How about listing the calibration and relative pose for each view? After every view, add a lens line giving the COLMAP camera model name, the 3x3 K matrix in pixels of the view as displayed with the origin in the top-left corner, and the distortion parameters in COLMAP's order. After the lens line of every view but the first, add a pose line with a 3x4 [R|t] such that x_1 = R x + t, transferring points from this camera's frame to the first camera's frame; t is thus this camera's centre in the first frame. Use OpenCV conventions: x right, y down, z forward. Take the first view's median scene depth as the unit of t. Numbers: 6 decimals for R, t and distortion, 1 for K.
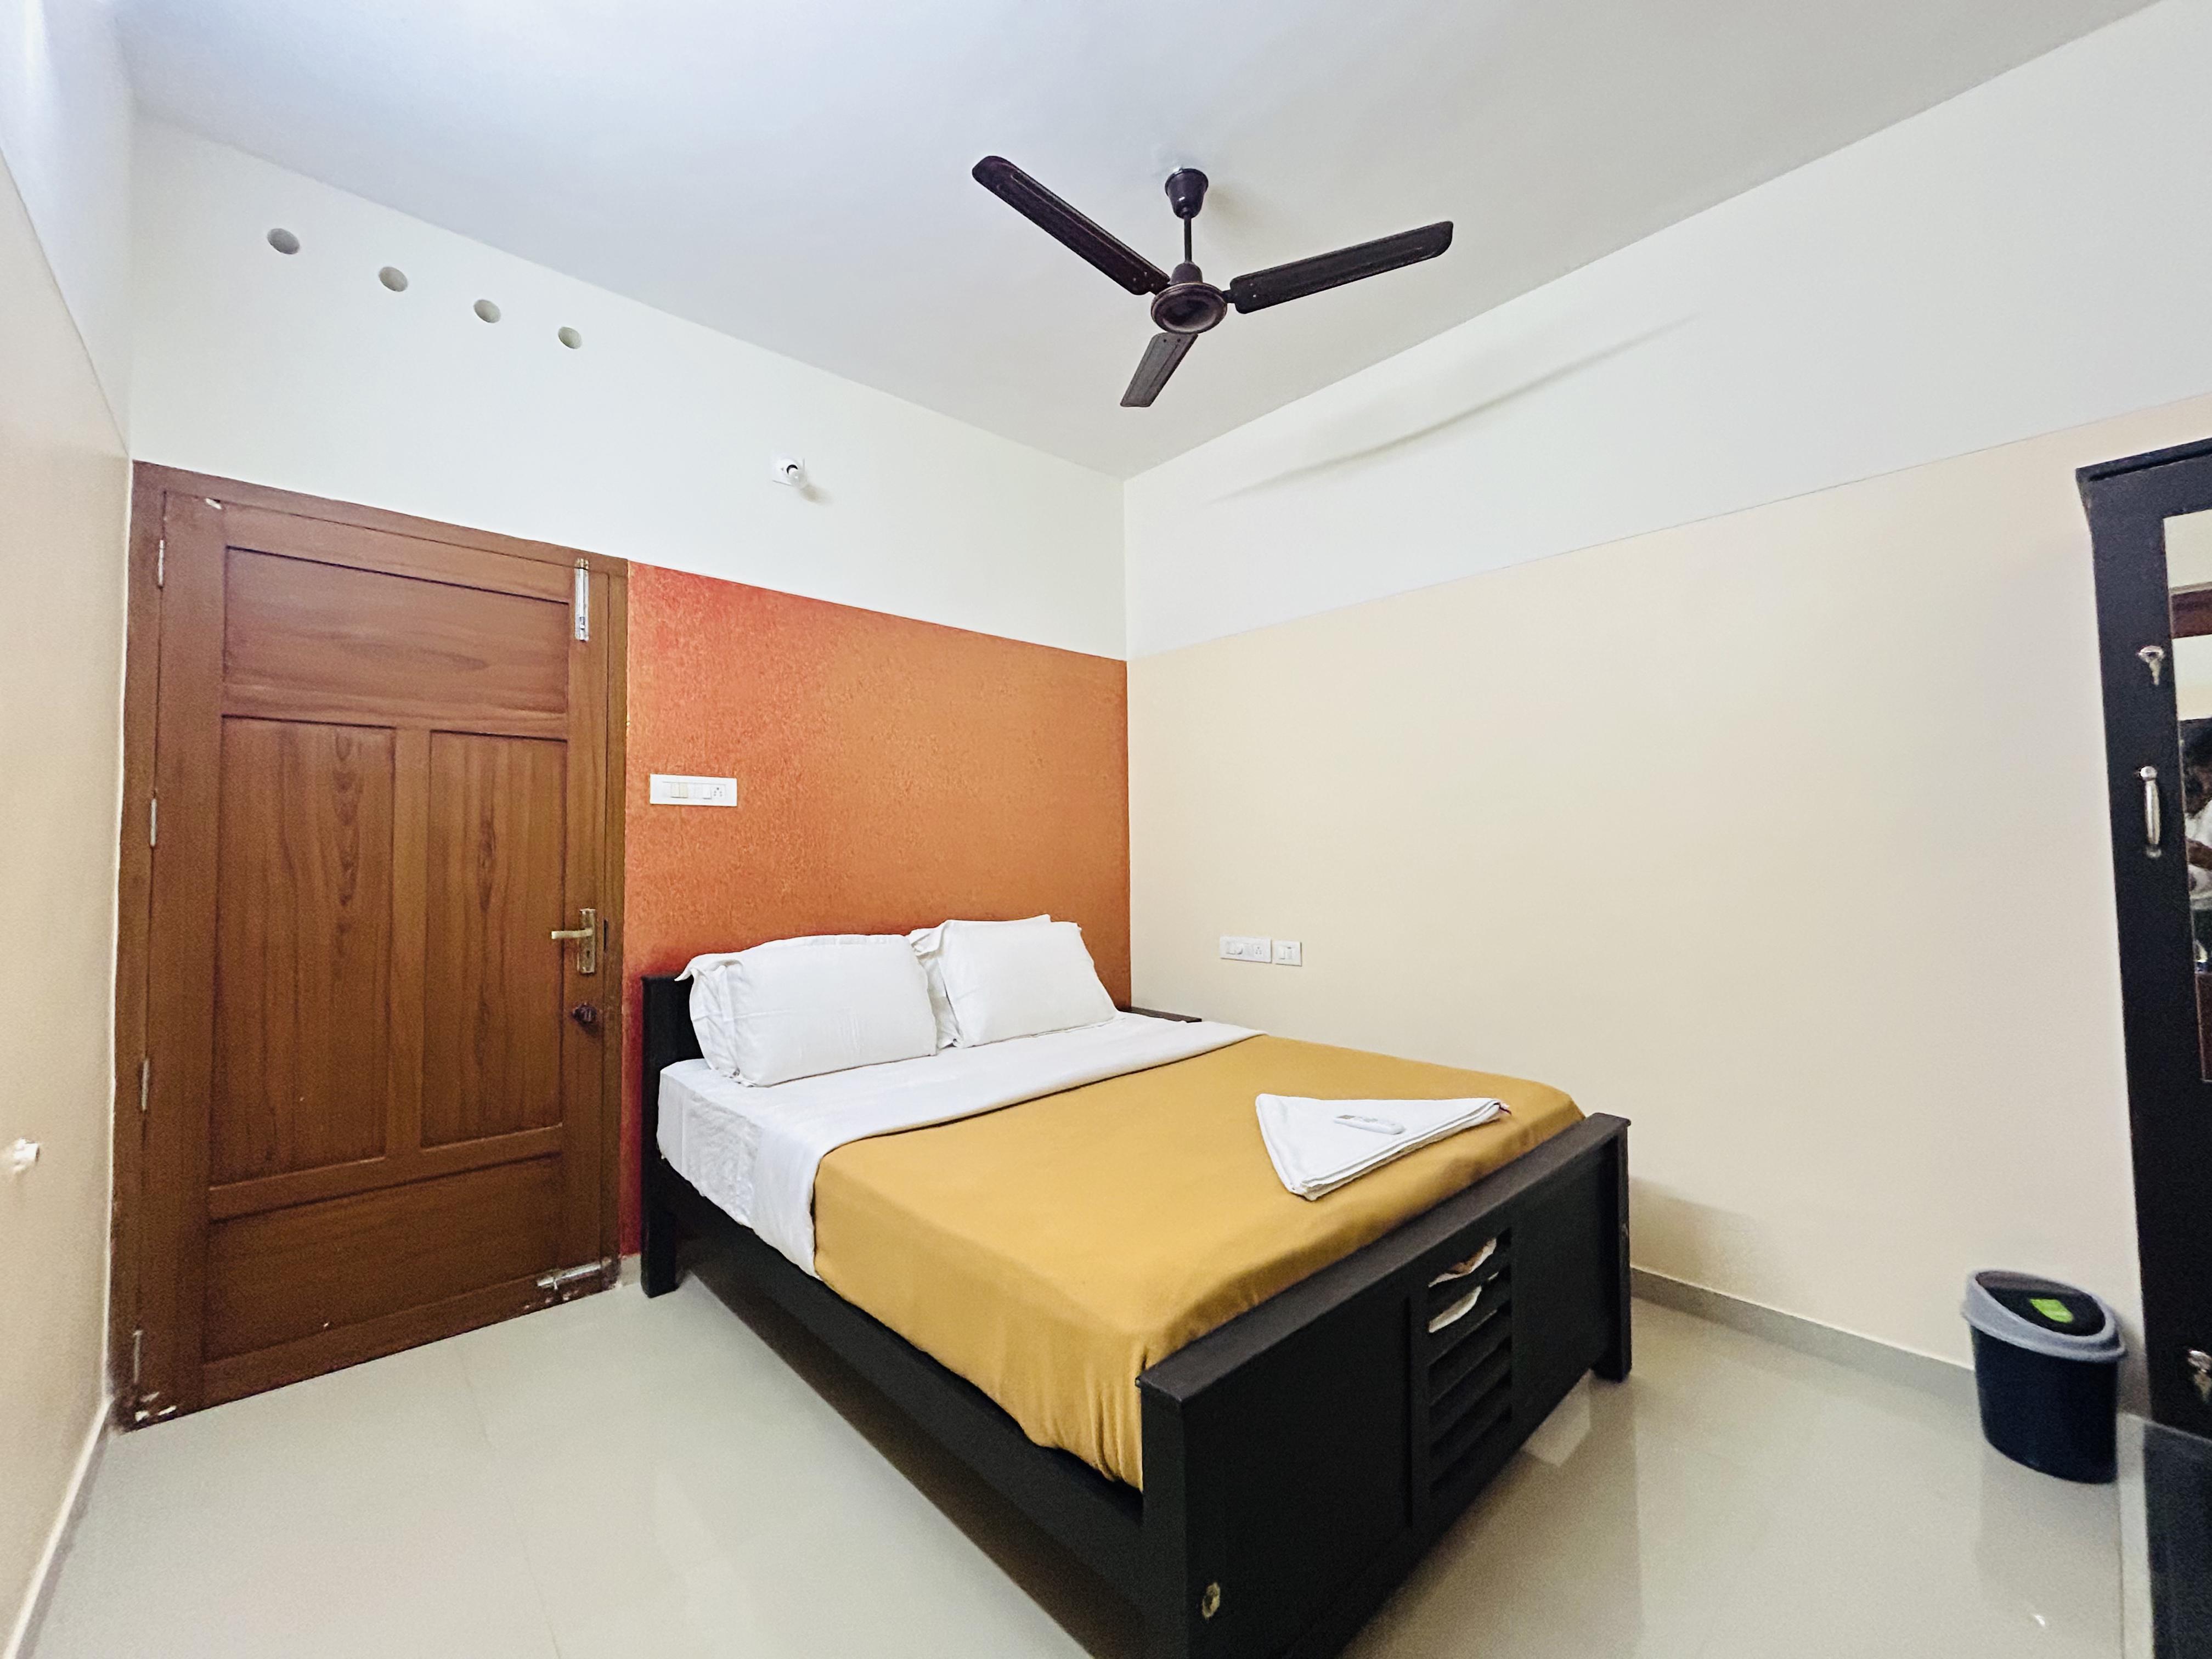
lens RADIAL K [[886.9, 0, 1099.3], [0, 886.9, 829.6], [0, 0, 1]] dist [0.000240, 0.000074]
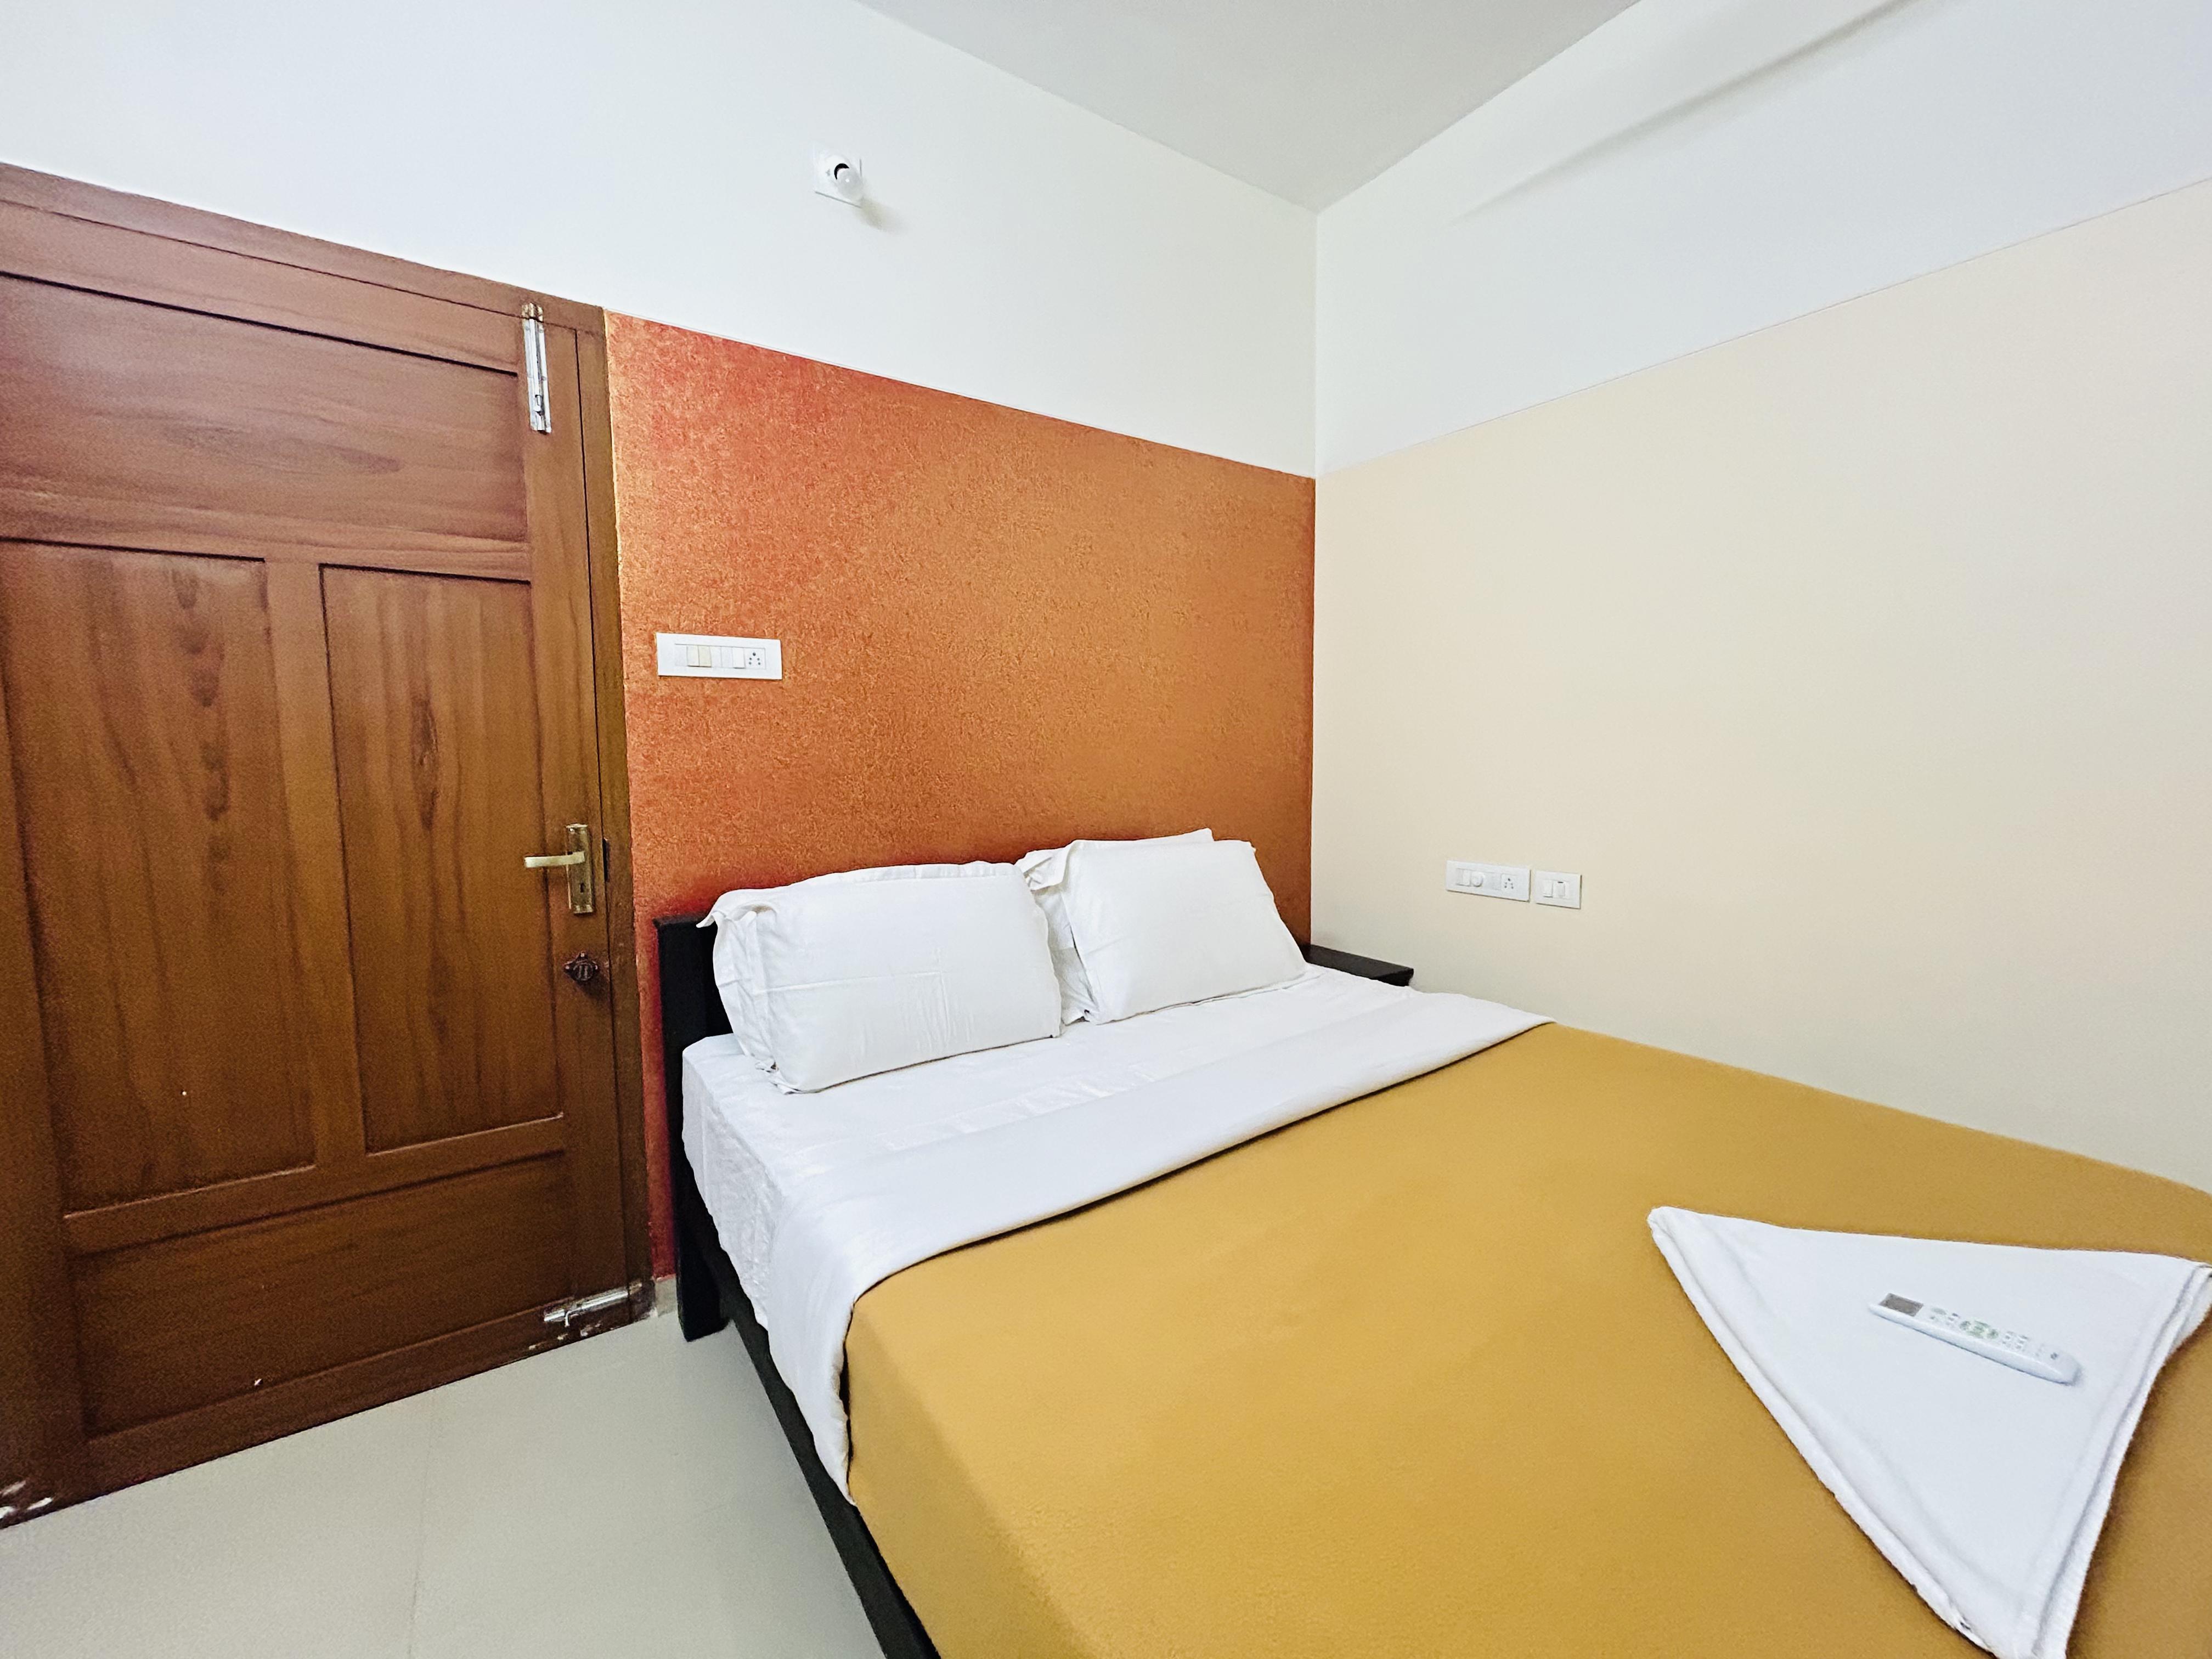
lens RADIAL K [[886.9, 0, 1099.3], [0, 886.9, 829.6], [0, 0, 1]] dist [0.000240, 0.000074]
pose [[0.990263, 0.013868, -0.138519, -0.062056], [0.003522, 0.992212, 0.124510, 0.006075], [0.139167, -0.123786, 0.982502, 0.354396]]
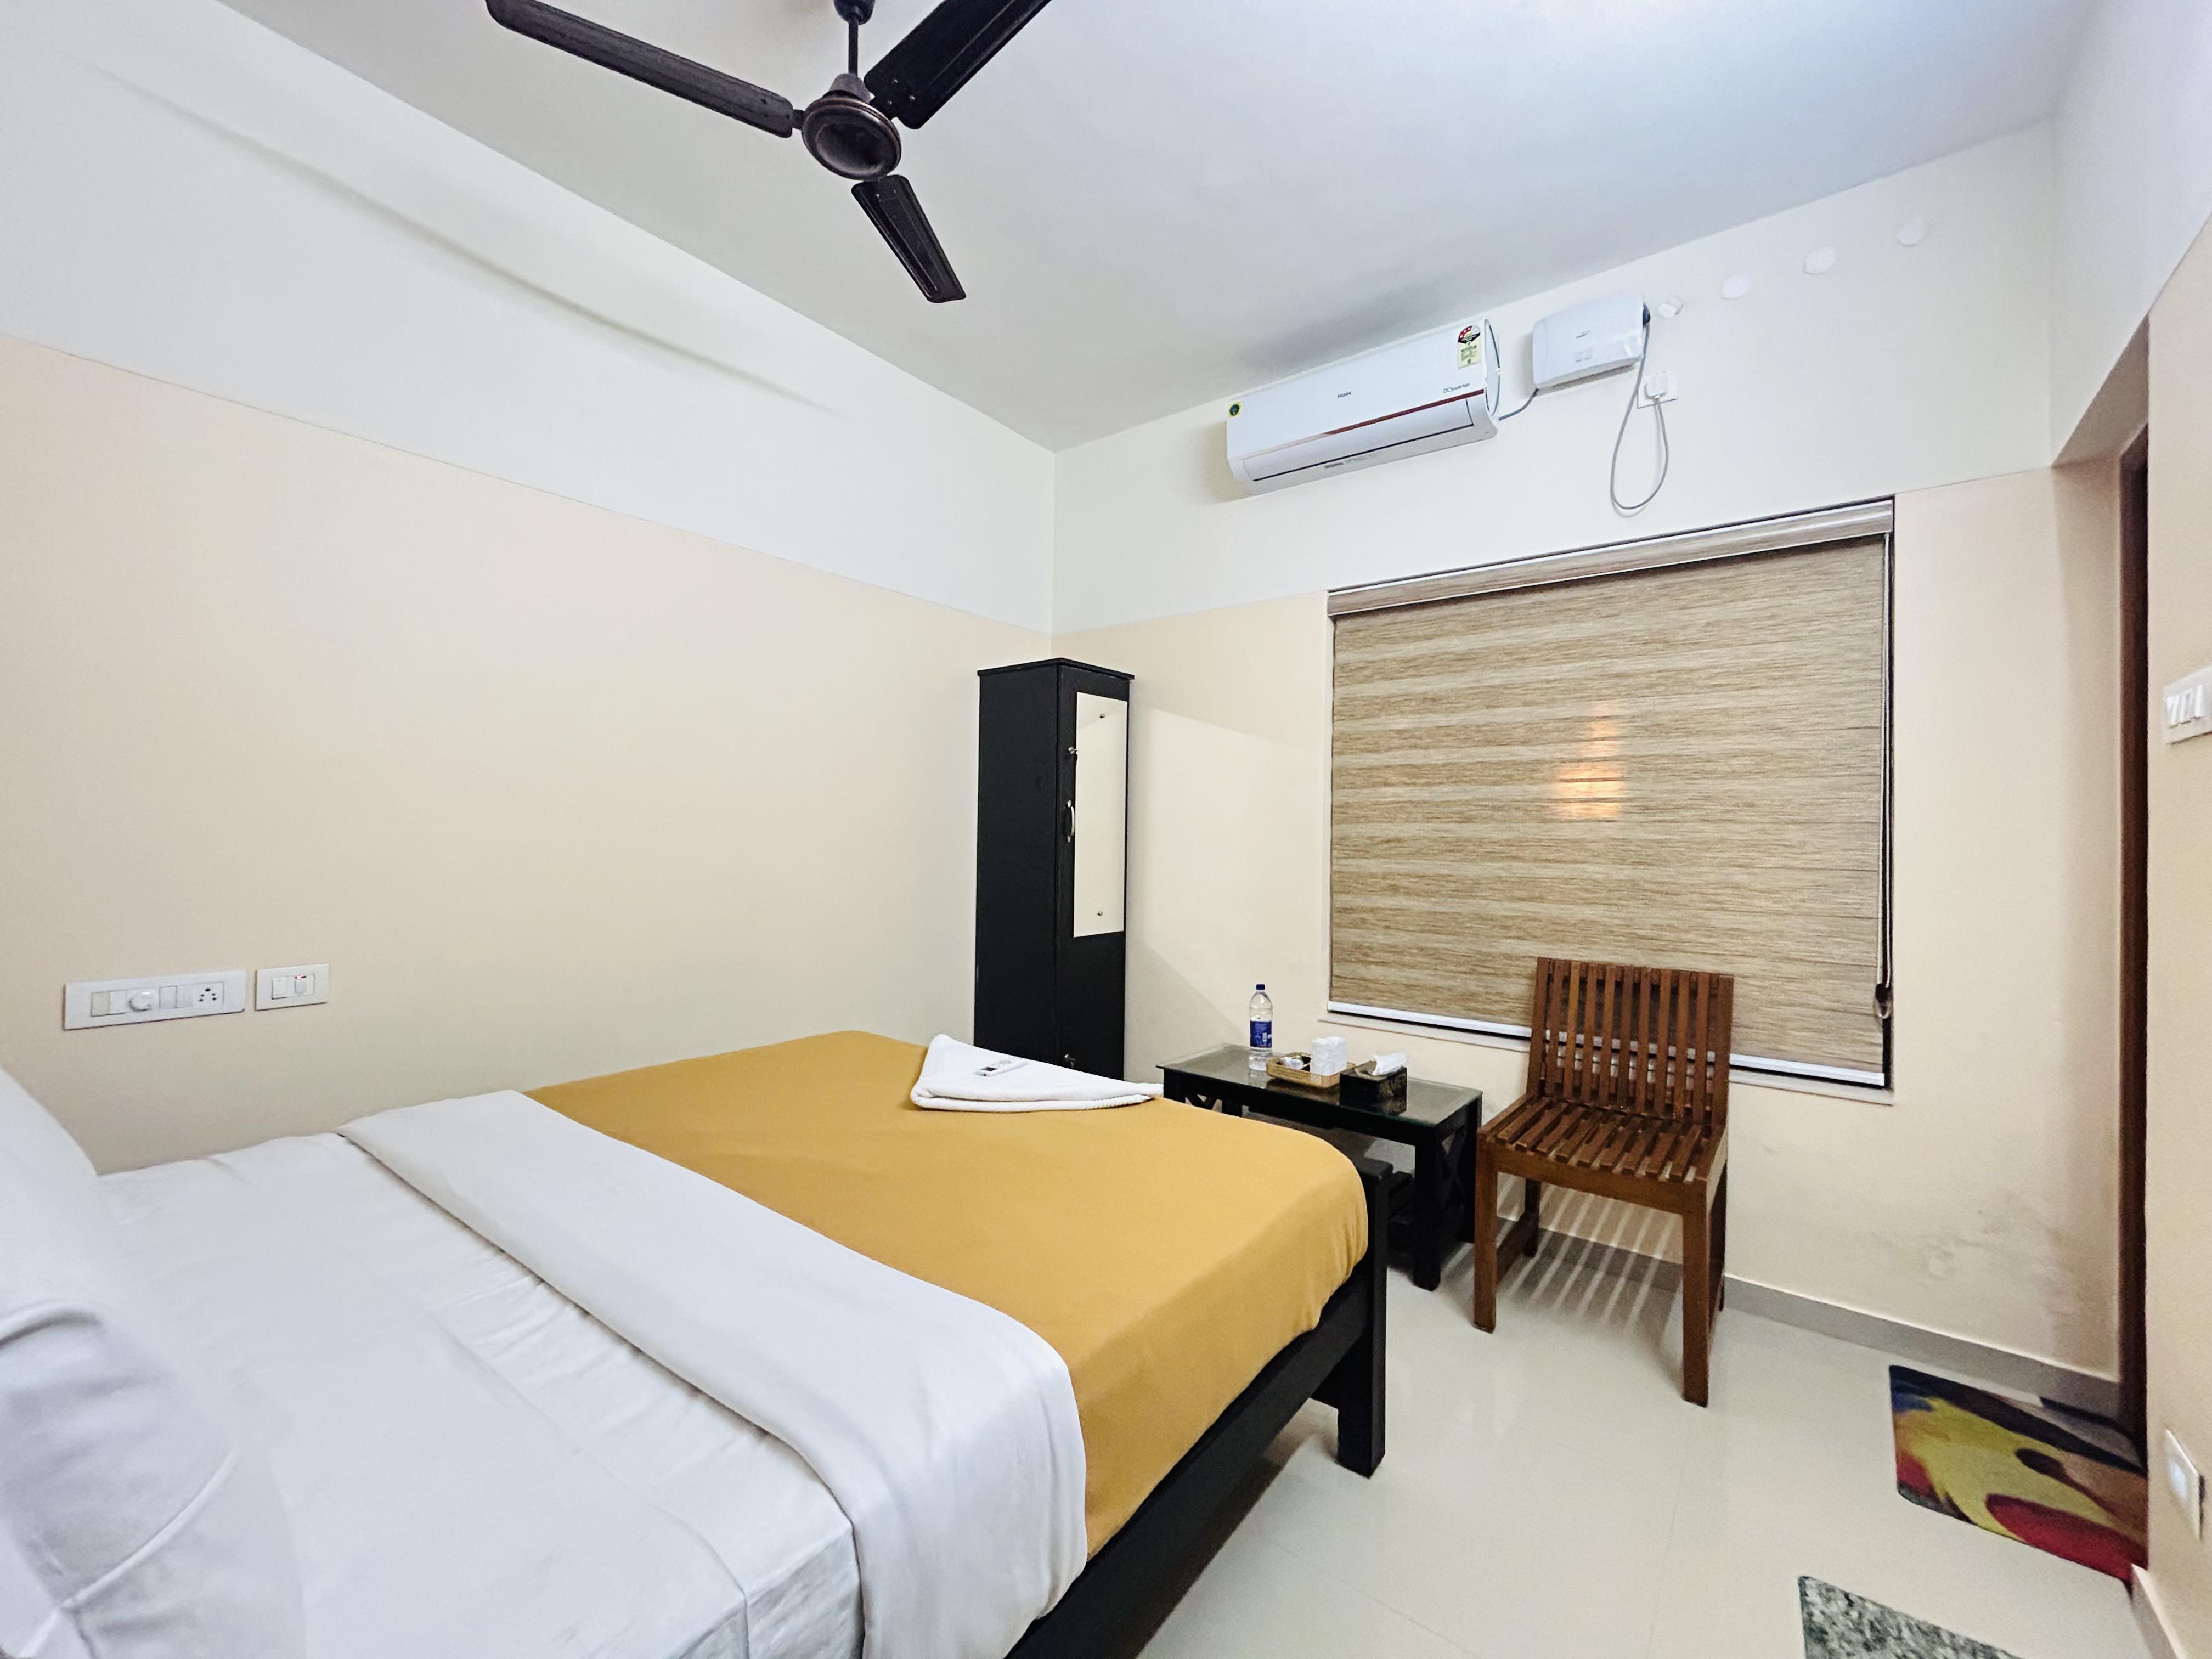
lens RADIAL K [[886.9, 0, 1099.3], [0, 886.9, 829.6], [0, 0, 1]] dist [0.000240, 0.000074]
pose [[-0.170853, 0.015729, 0.985171, -0.599492], [-0.049581, 0.998469, -0.024540, 0.030390], [-0.984048, -0.053039, -0.169811, 0.754604]]
